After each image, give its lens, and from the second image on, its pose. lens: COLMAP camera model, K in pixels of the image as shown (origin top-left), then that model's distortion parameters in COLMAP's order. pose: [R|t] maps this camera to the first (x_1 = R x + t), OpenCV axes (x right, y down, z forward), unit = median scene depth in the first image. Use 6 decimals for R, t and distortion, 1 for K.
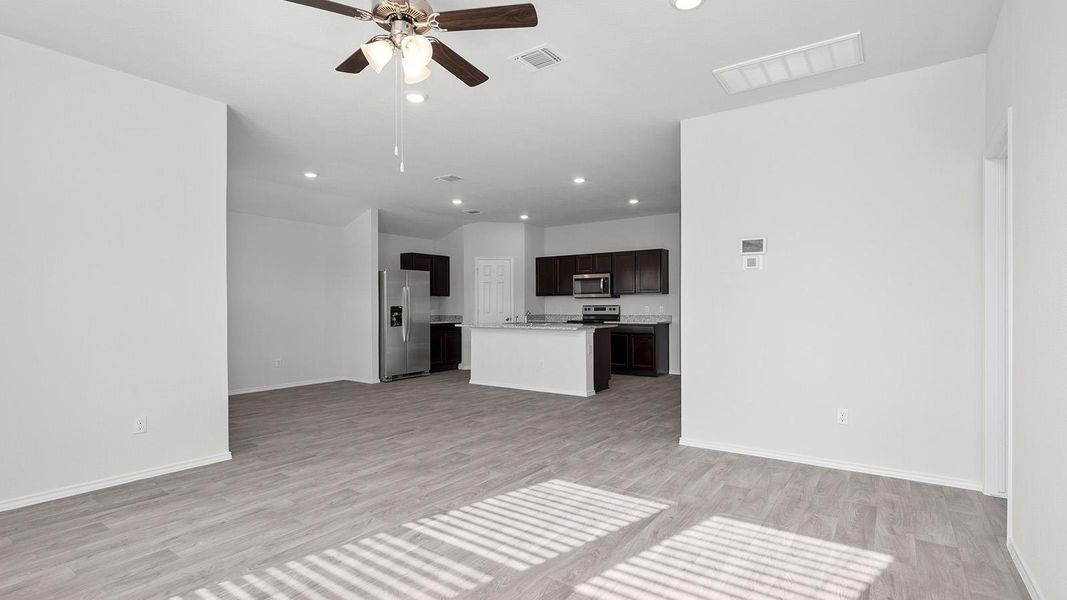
lens RADIAL K [[502.7, 0, 532.7], [0, 502.7, 310.3], [0, 0, 1]] dist [-0.002170, -0.000322]
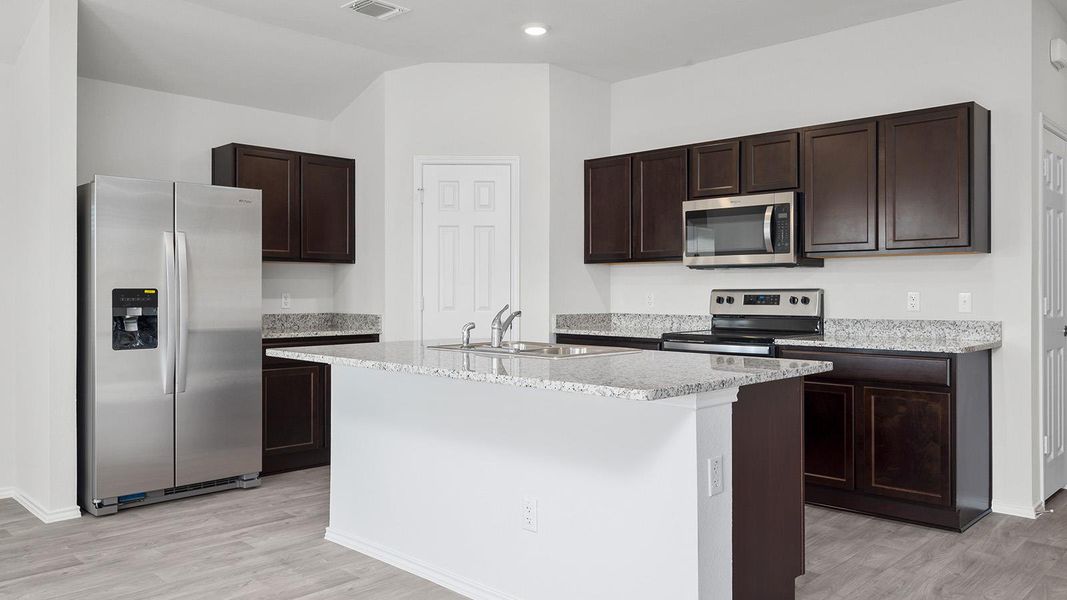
lens RADIAL K [[787.1, 0, 534.6], [0, 787.1, 289.1], [0, 0, 1]] dist [-0.000978, -0.002696]
pose [[0.988869, 0.004253, -0.148726, 0.062861], [-0.005962, 0.999921, -0.011042, -0.003027], [0.148667, 0.011806, 0.988817, 0.464824]]
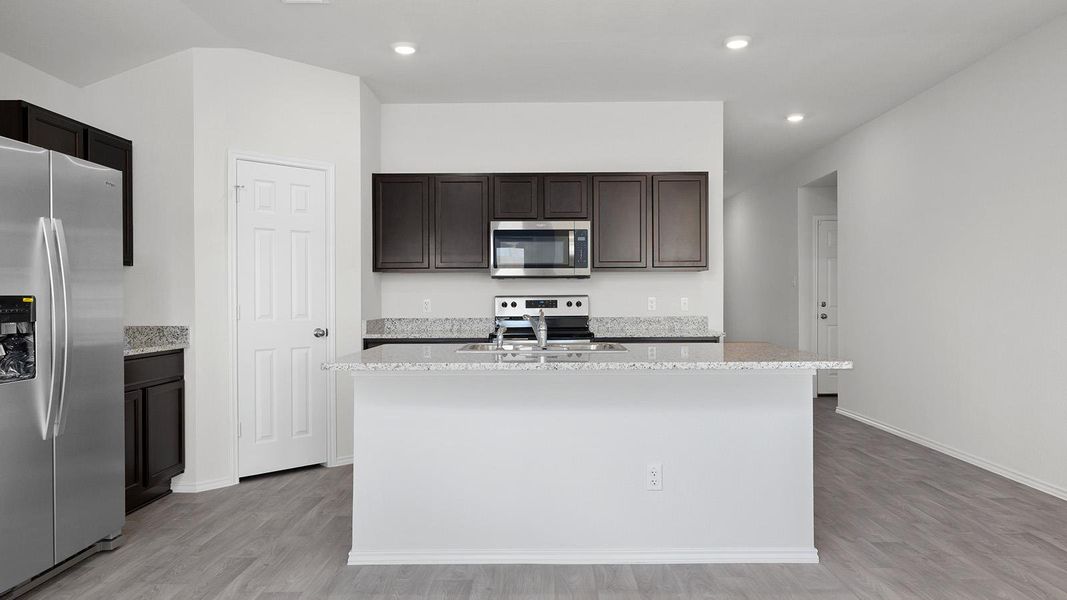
lens RADIAL K [[723.3, 0, 535.3], [0, 723.3, 296.3], [0, 0, 1]] dist [-0.001893, 0.002562]
pose [[0.819551, 0.001661, 0.573004, -0.236111], [0.005986, 0.999916, -0.011461, -0.002017], [-0.572975, 0.012823, 0.819472, 0.516484]]
